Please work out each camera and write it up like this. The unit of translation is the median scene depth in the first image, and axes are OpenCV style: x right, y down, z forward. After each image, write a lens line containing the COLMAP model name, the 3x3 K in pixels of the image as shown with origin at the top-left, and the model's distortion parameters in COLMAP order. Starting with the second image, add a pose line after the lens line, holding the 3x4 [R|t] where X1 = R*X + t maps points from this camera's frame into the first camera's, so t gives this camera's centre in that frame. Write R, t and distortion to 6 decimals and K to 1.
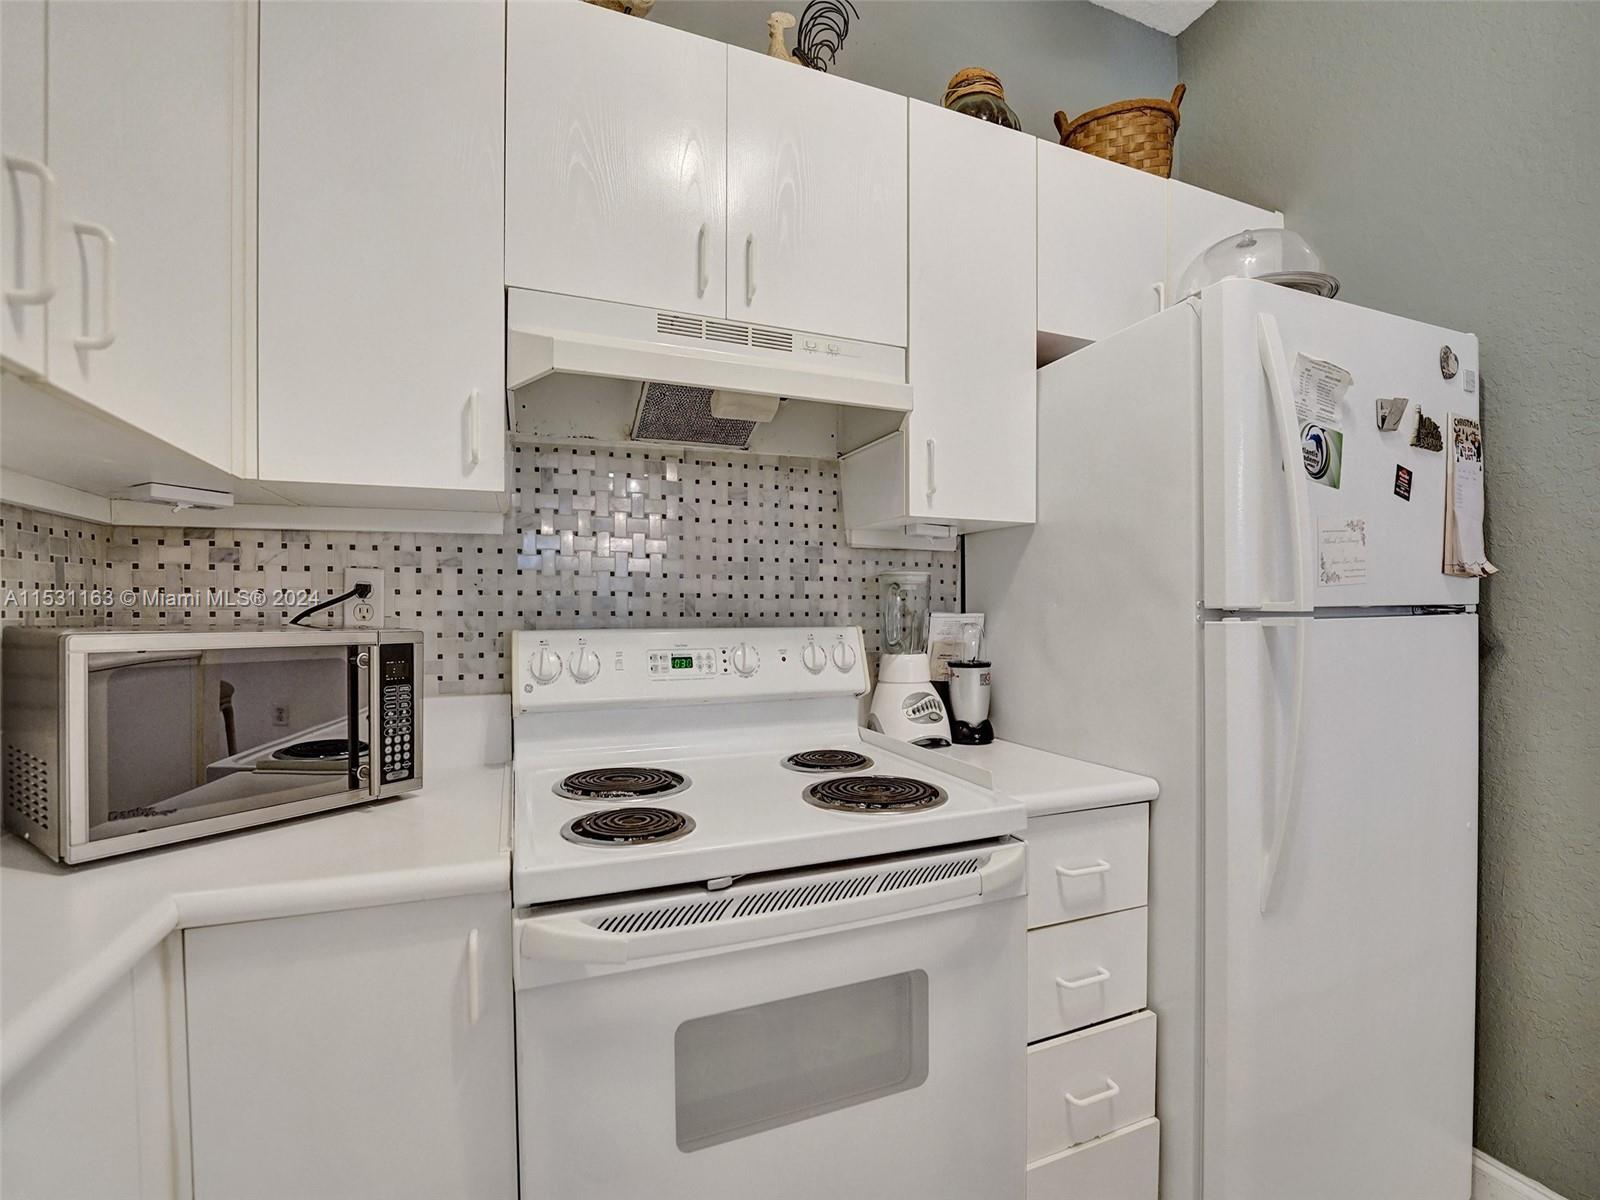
lens RADIAL K [[707.6, 0, 798.9], [0, 707.6, 626.8], [0, 0, 1]] dist [-0.020211, 0.000179]
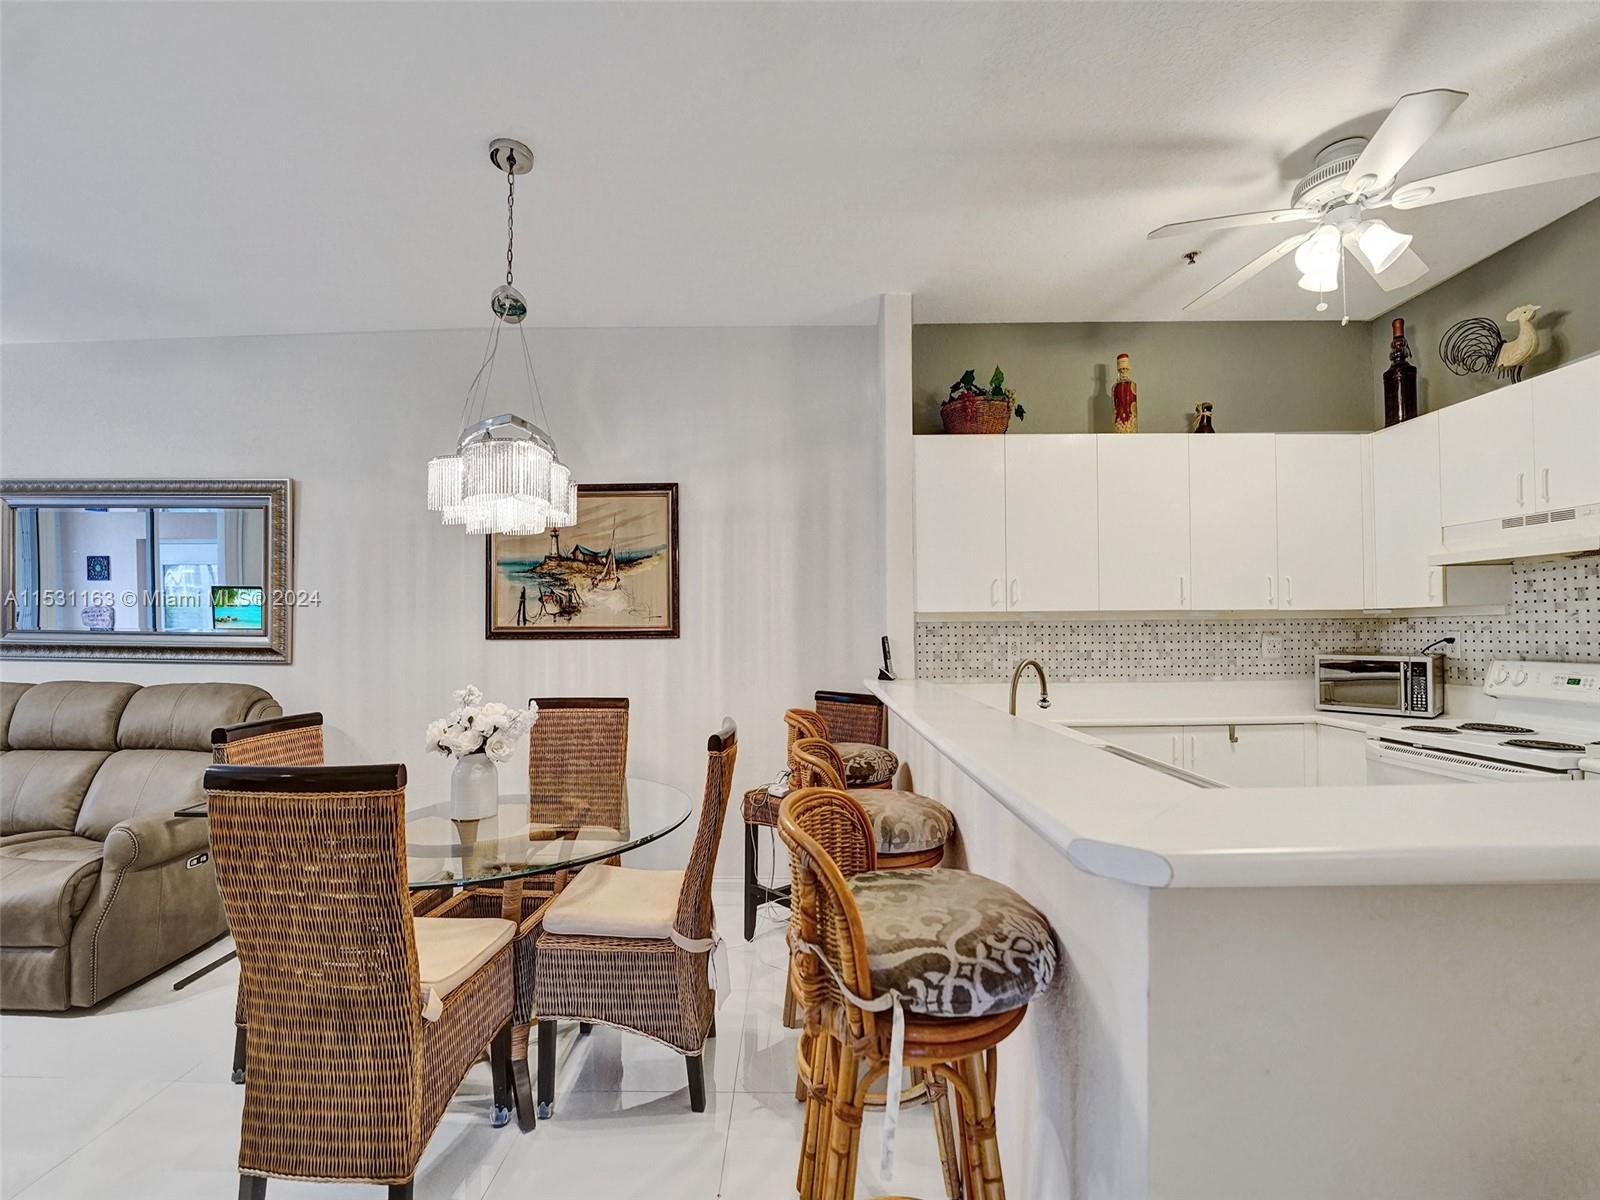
lens RADIAL K [[651.4, 0, 803.0], [0, 651.4, 594.8], [0, 0, 1]] dist [-0.024325, 0.002731]
pose [[-0.359295, -0.041422, -0.932304, 2.432907], [-0.000578, 0.999024, -0.044163, -0.118736], [0.933224, -0.015328, -0.358968, -0.341335]]
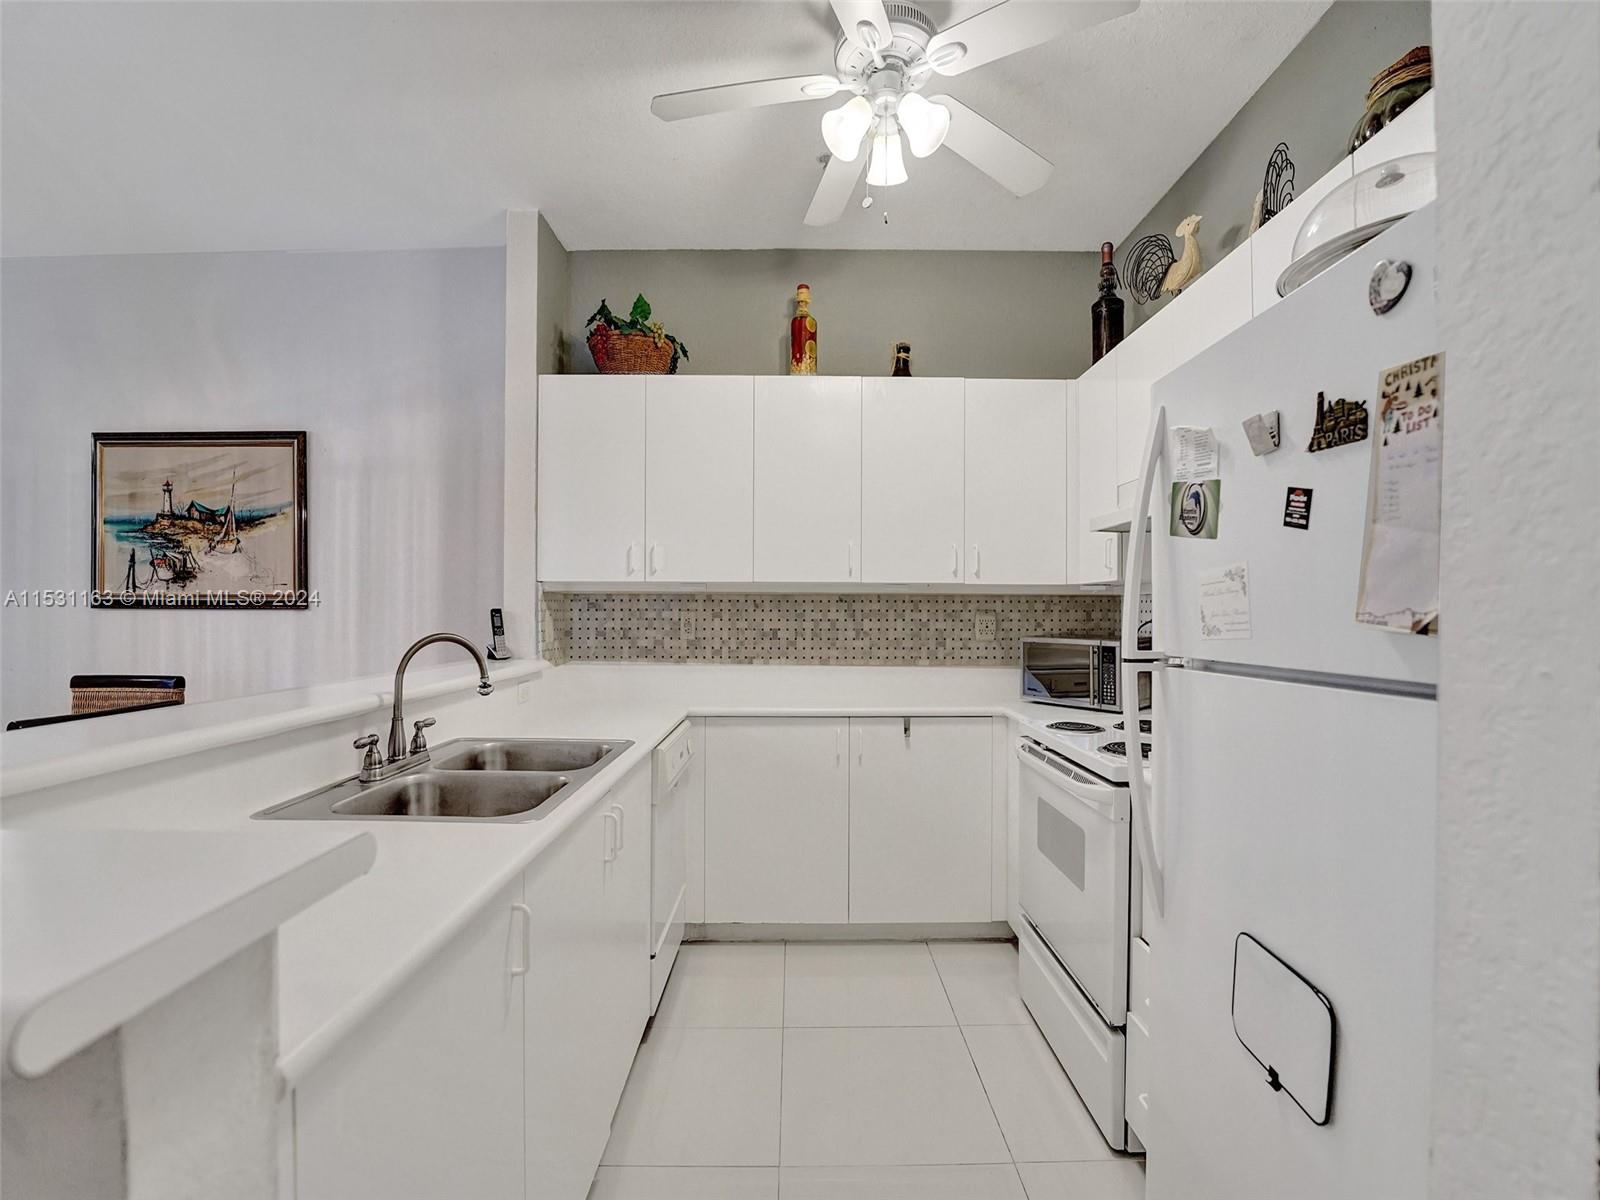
lens RADIAL K [[675.4, 0, 808.0], [0, 675.4, 587.8], [0, 0, 1]] dist [-0.018638, 0.000203]
pose [[-0.344863, -0.027755, -0.938243, 1.741645], [-0.011652, 0.999612, -0.025287, -0.095326], [0.938581, 0.002212, -0.345053, 0.753163]]
